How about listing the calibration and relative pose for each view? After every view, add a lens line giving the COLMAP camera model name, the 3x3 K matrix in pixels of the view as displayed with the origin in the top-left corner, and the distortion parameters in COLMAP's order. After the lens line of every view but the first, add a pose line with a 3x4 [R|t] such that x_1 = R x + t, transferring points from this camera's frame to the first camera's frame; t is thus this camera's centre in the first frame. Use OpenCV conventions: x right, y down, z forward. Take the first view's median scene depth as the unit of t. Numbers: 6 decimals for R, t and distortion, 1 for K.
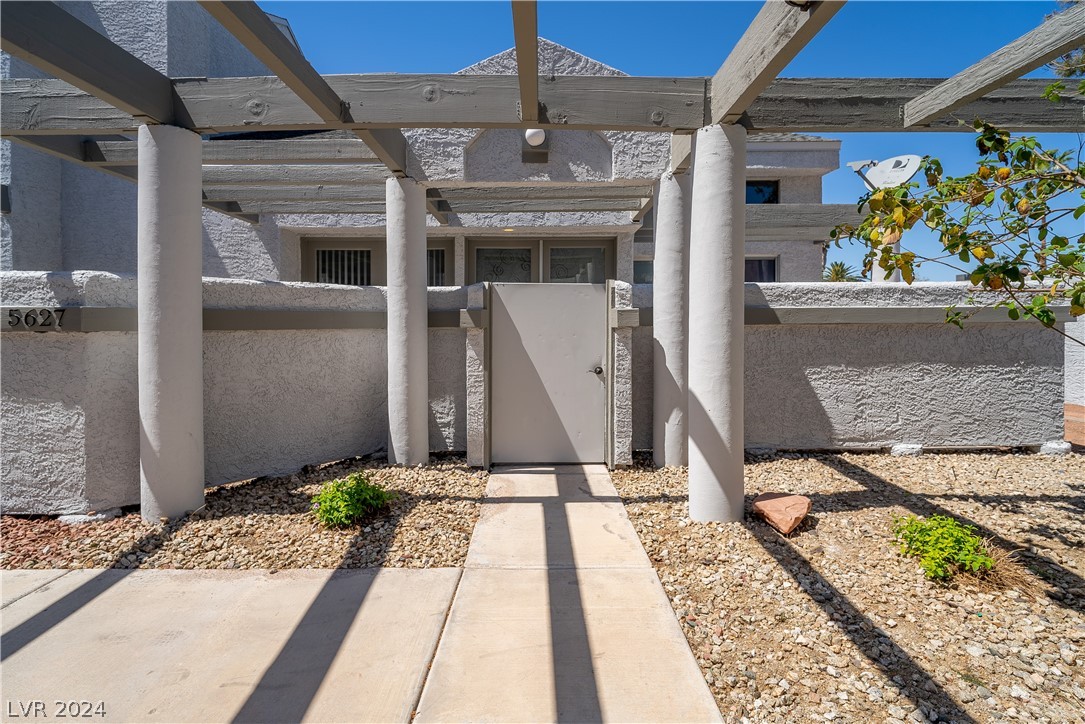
lens RADIAL K [[508.6, 0, 515.4], [0, 508.6, 332.3], [0, 0, 1]] dist [-0.003062, -0.001612]
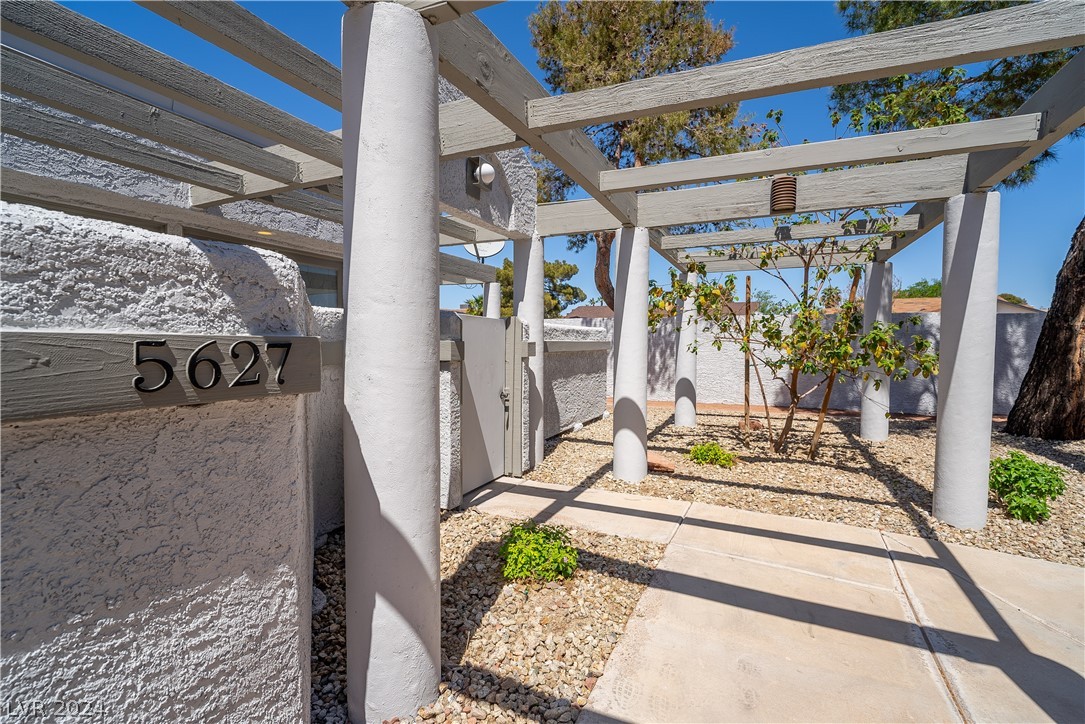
lens RADIAL K [[508.6, 0, 539.7], [0, 508.6, 368.4], [0, 0, 1]] dist [-0.003062, -0.001612]
pose [[0.410310, -0.040630, 0.911041, -1.158801], [0.015205, 0.999173, 0.037712, -0.036022], [-0.911820, -0.001621, 0.410588, 0.626467]]
